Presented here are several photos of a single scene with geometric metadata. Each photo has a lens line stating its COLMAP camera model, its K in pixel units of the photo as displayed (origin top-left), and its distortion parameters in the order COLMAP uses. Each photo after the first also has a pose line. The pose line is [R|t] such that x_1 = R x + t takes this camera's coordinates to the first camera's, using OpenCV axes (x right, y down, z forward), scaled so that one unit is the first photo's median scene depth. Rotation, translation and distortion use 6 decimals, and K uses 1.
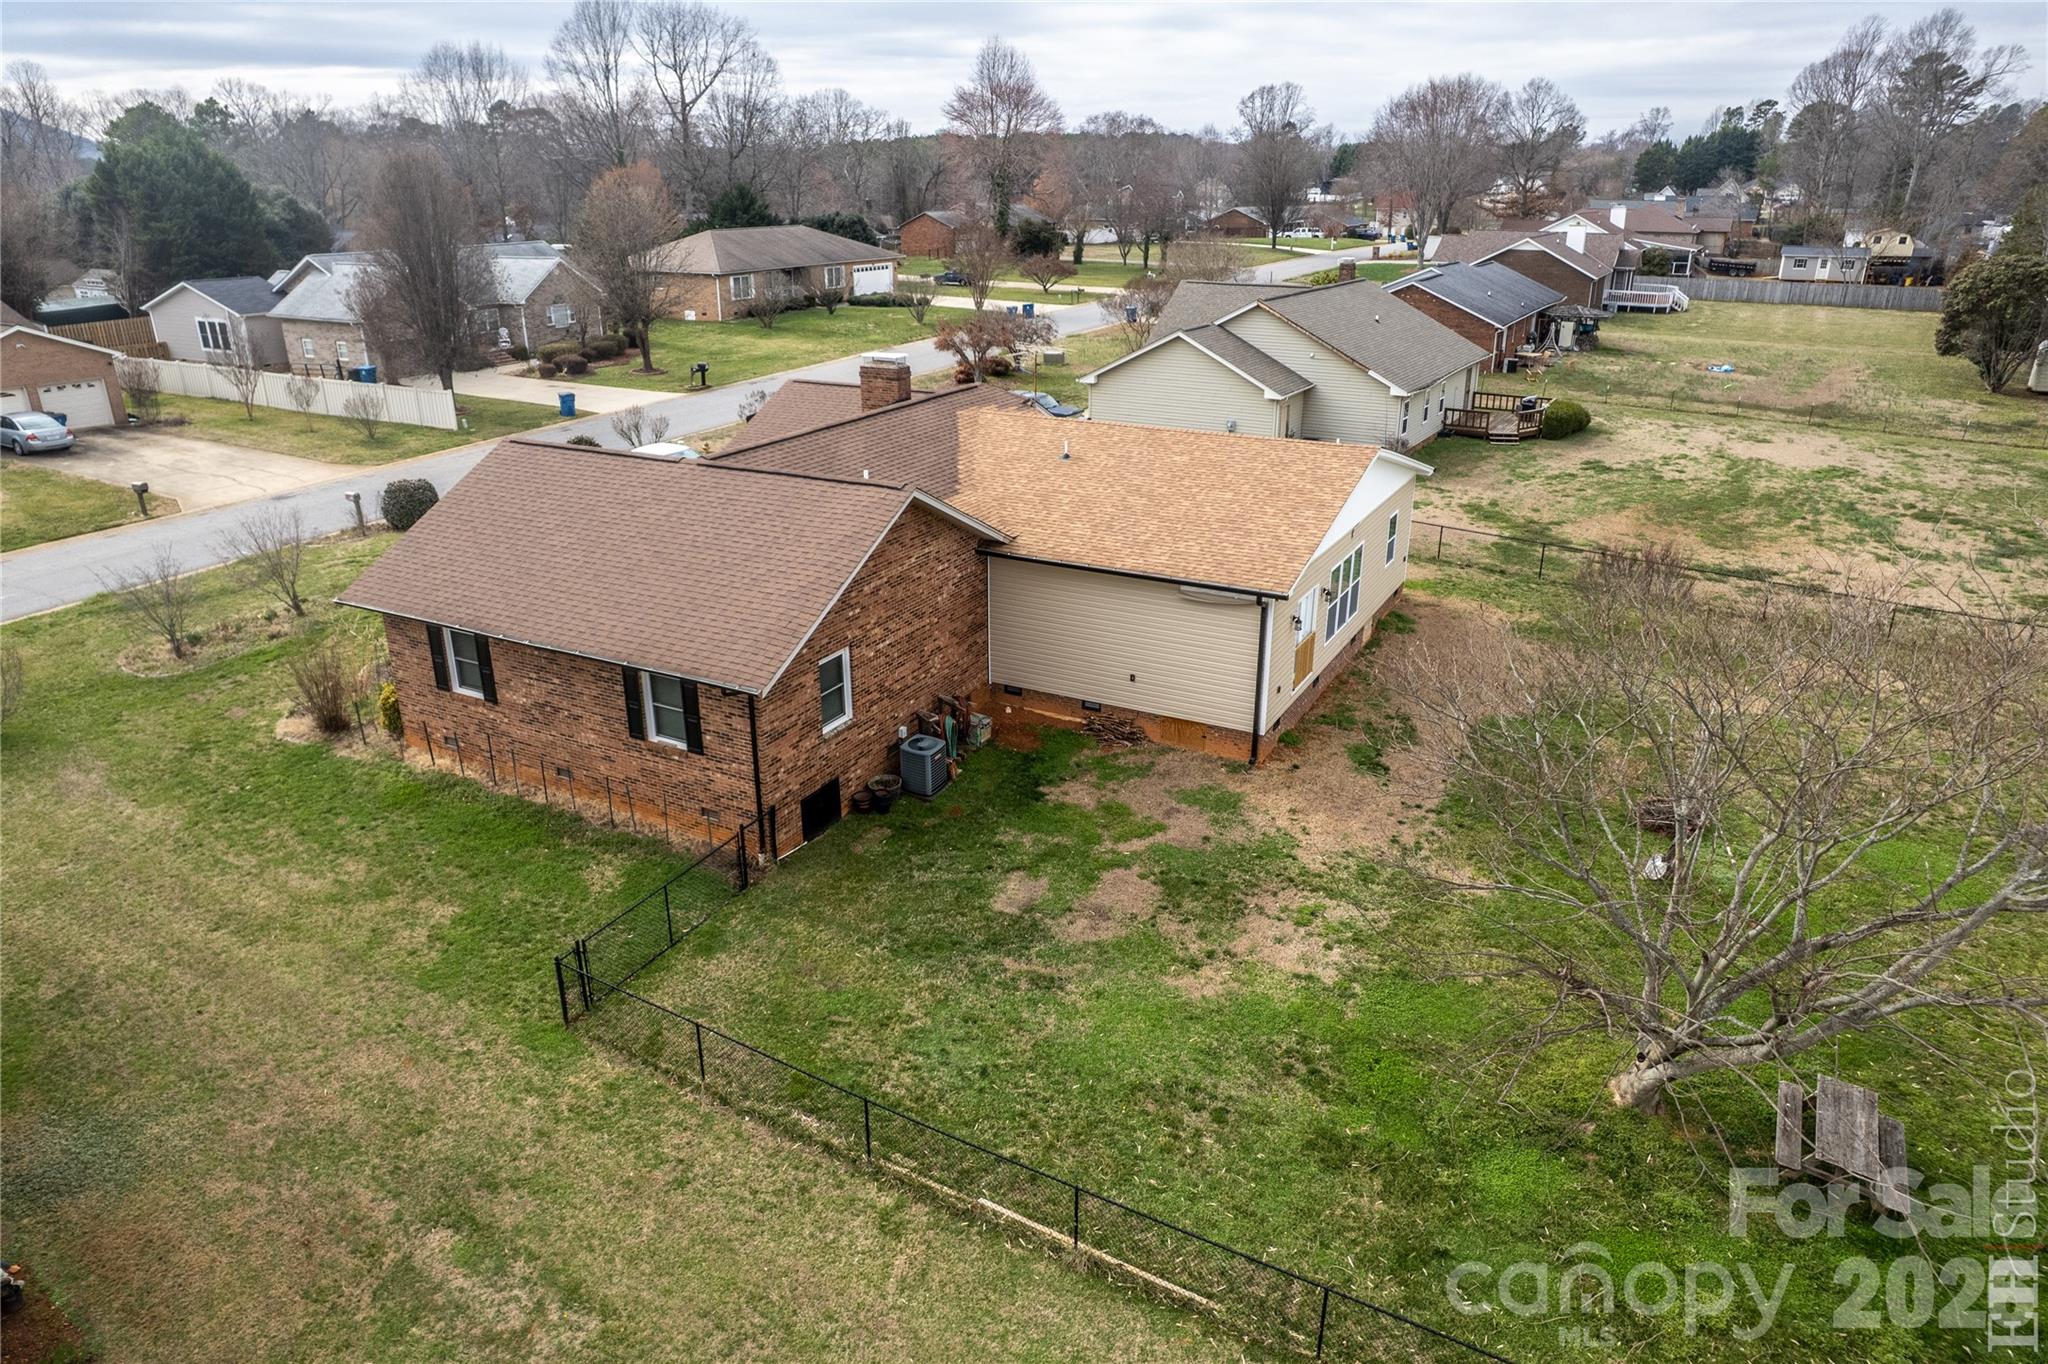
lens RADIAL K [[1316.4, 0, 1030.5], [0, 1316.4, 694.9], [0, 0, 1]] dist [-0.074822, 0.067710]
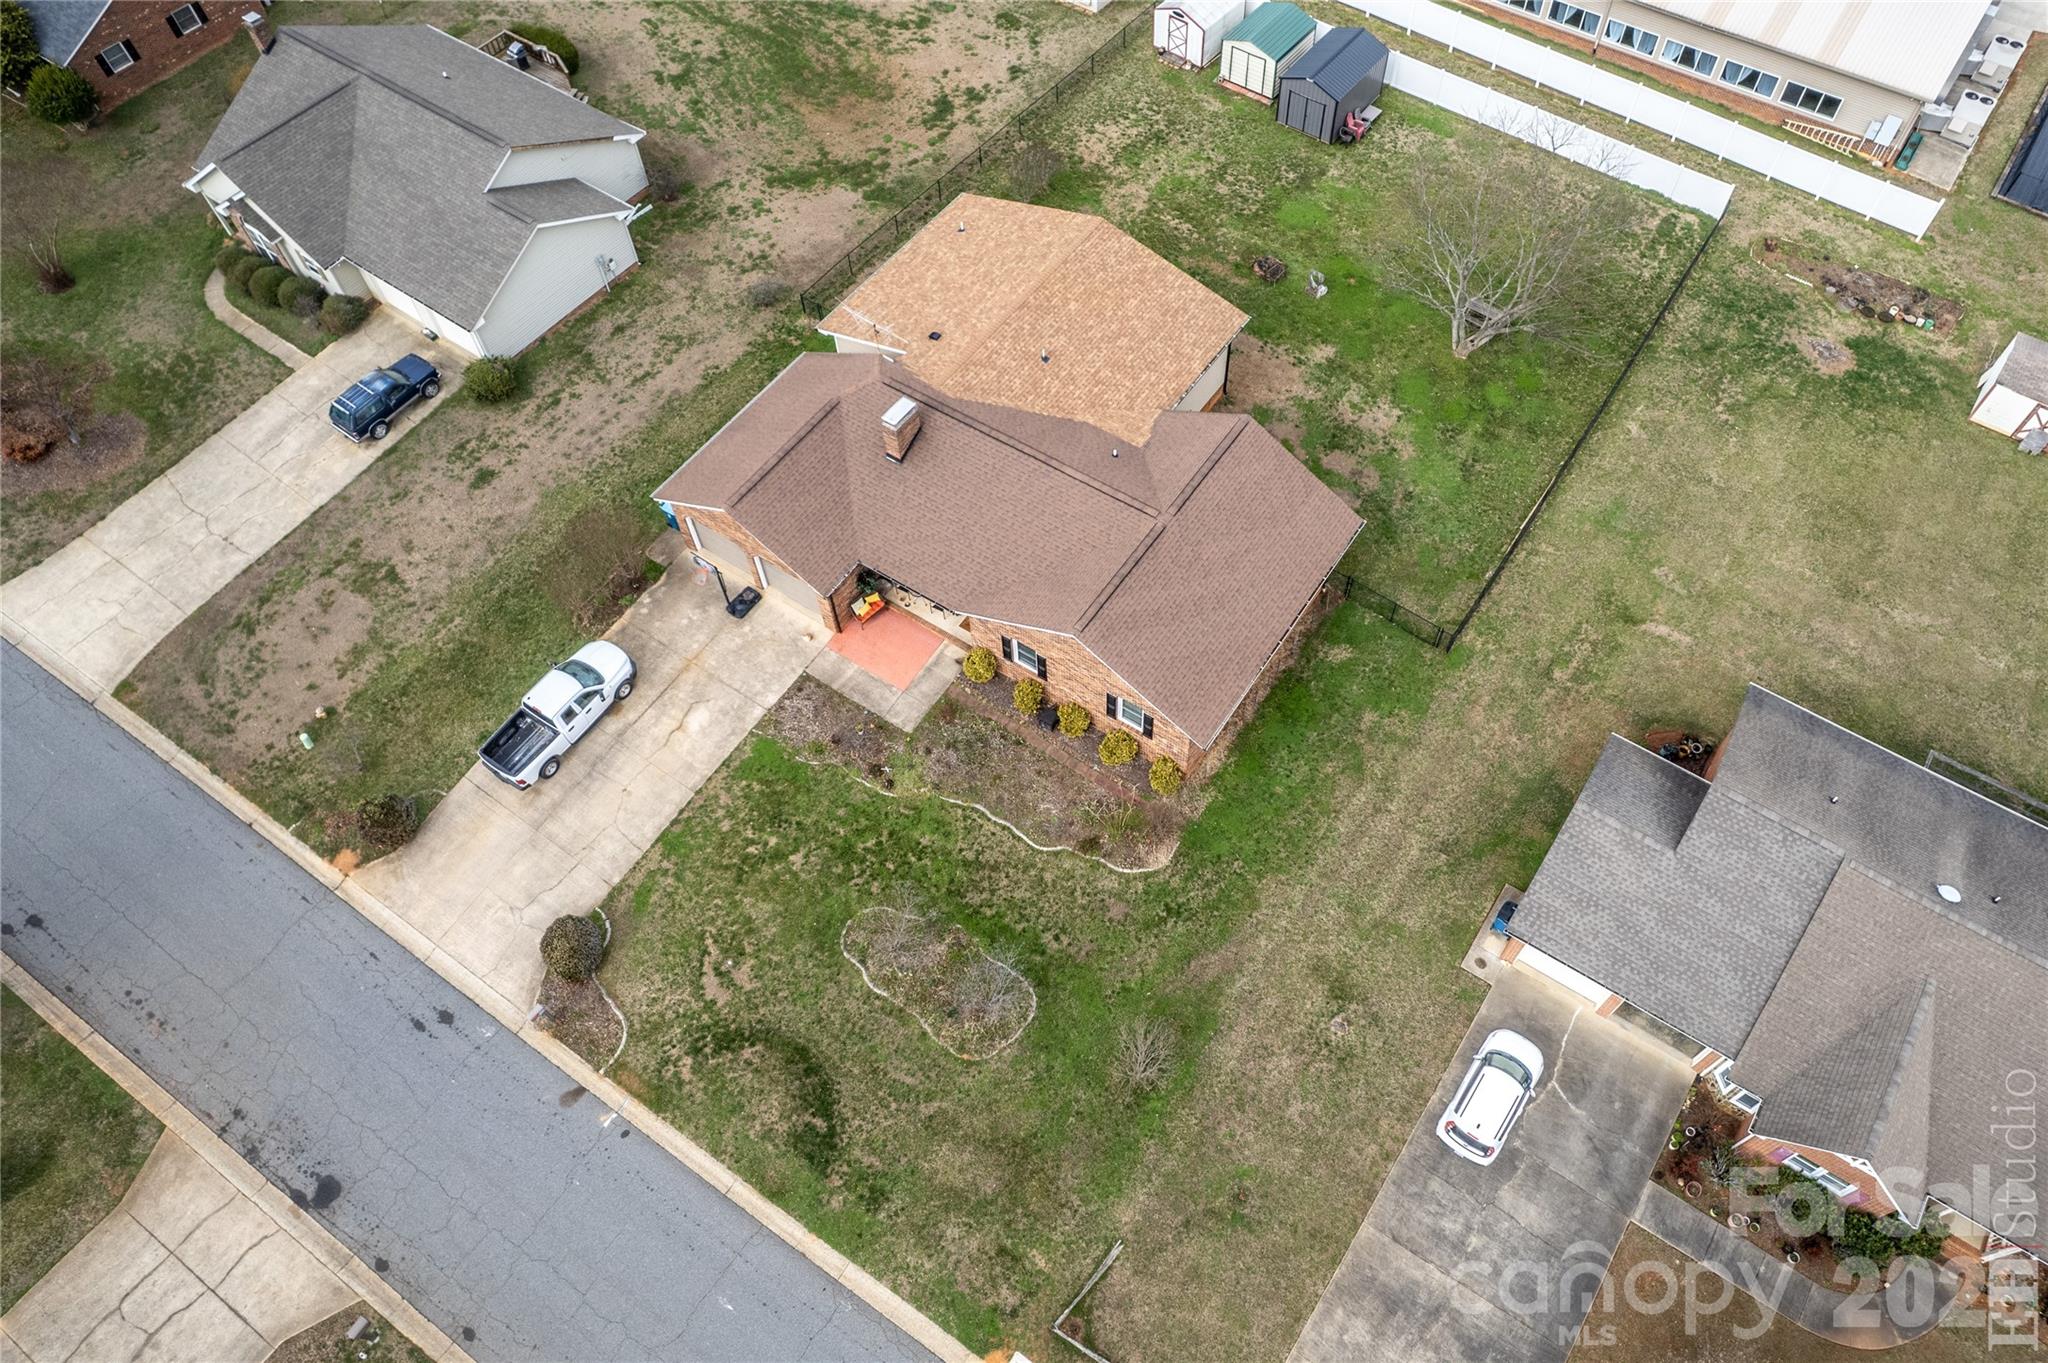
lens RADIAL K [[1397.8, 0, 1075.7], [0, 1397.8, 697.7], [0, 0, 1]] dist [-0.064930, 0.045222]
pose [[0.092310, -0.843495, 0.529146, -1.458917], [0.372473, 0.522086, 0.767262, -1.519819], [-0.923441, 0.126267, 0.362373, 0.567598]]
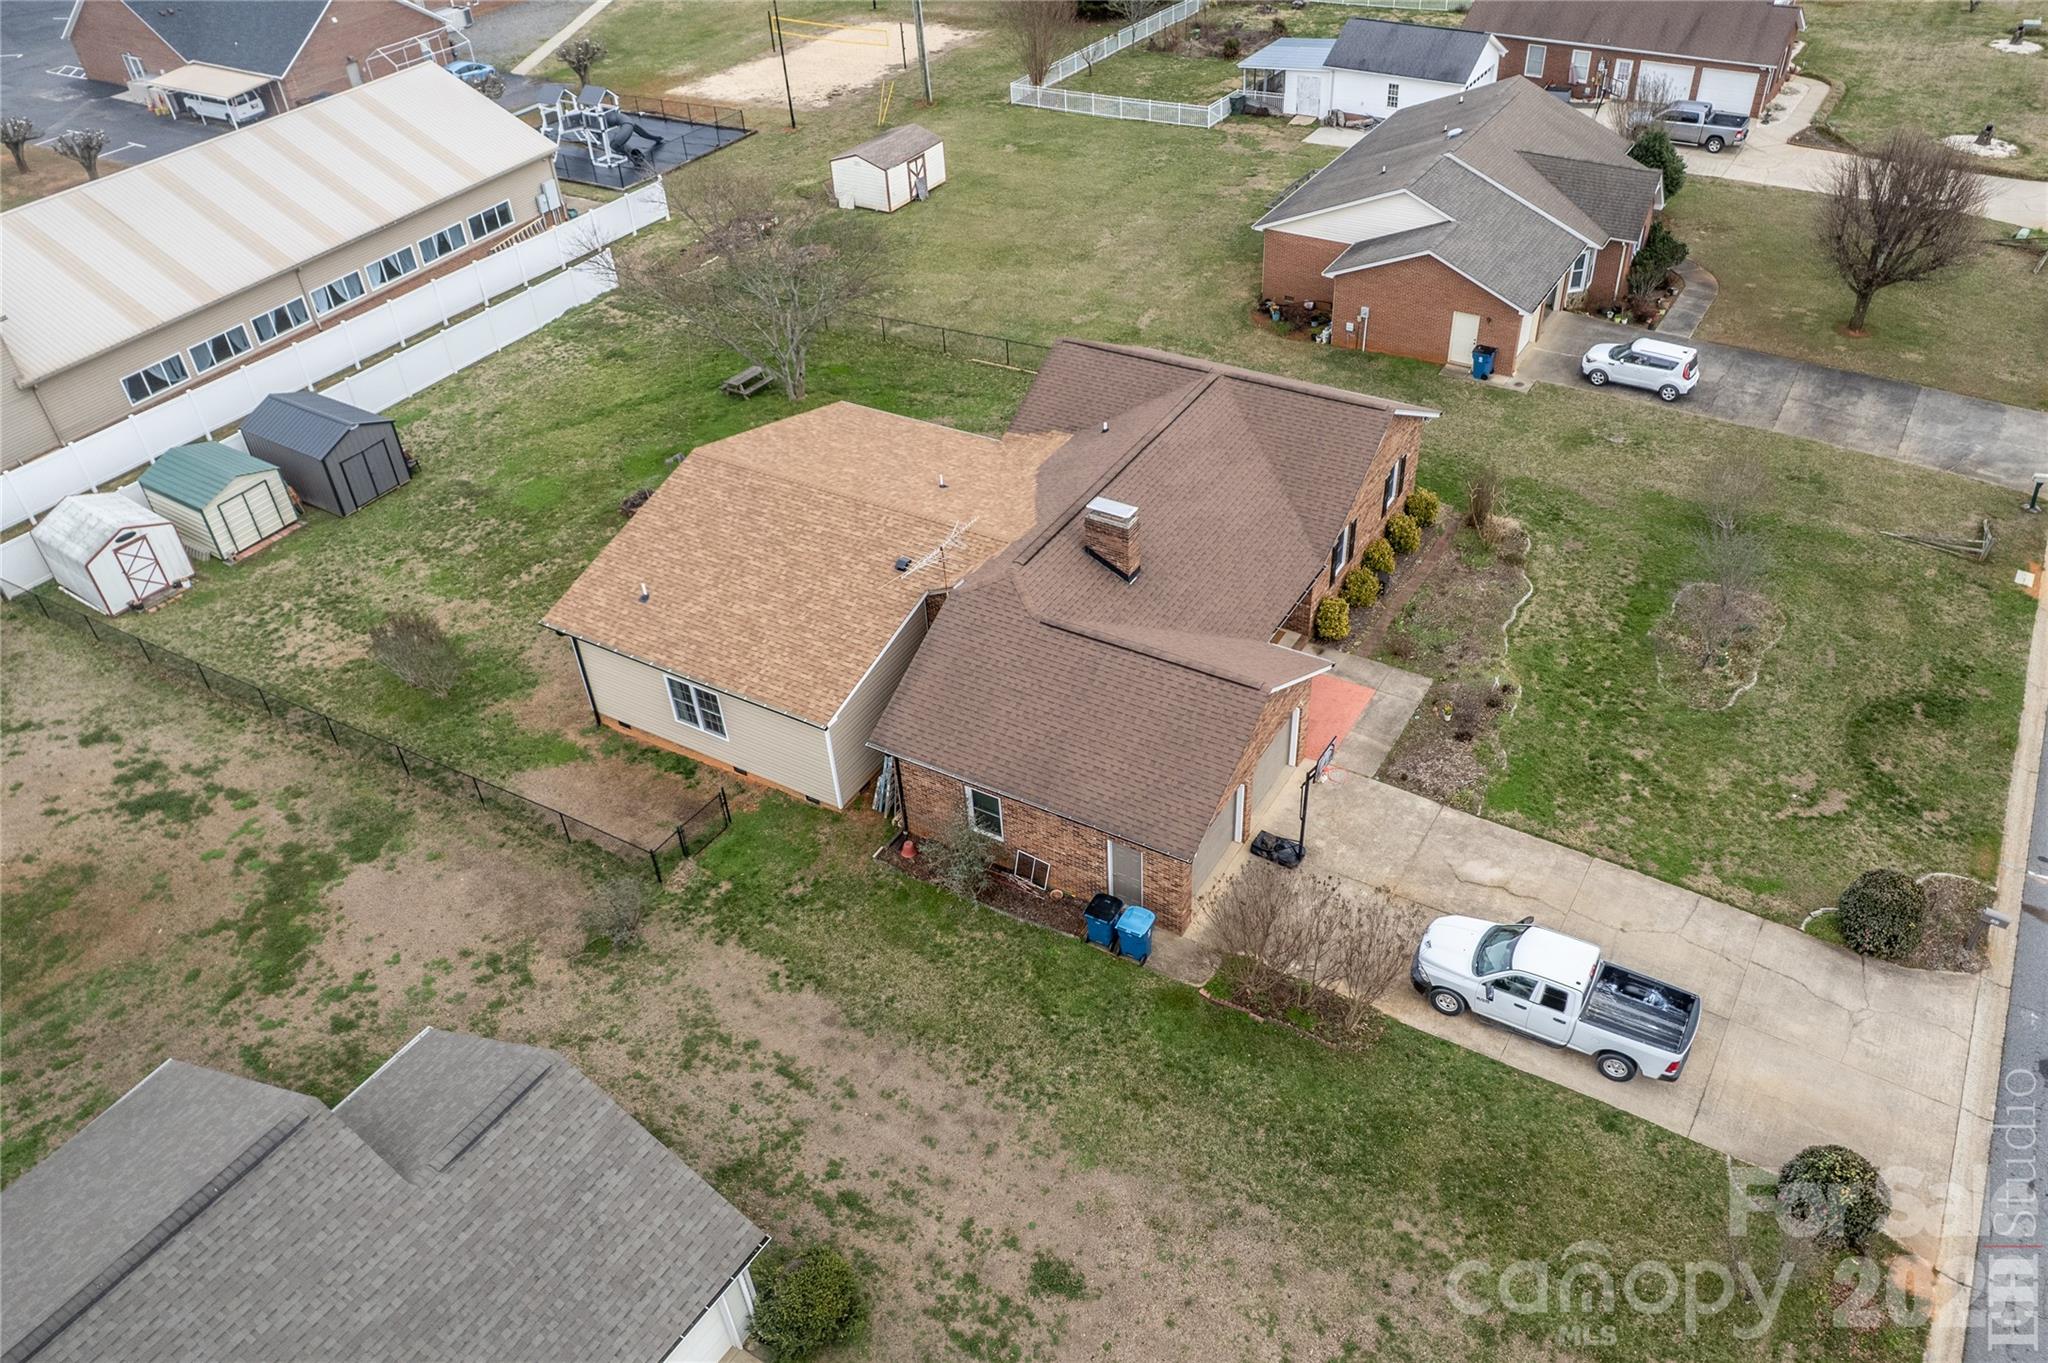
lens RADIAL K [[1539.8, 0, 1048.3], [0, 1539.8, 713.1], [0, 0, 1]] dist [-0.072689, 0.051902]
pose [[-0.998119, 0.011161, 0.060285, -0.186048], [0.058068, 0.487569, 0.871151, -1.605948], [-0.019670, 0.873013, -0.487300, 2.345203]]
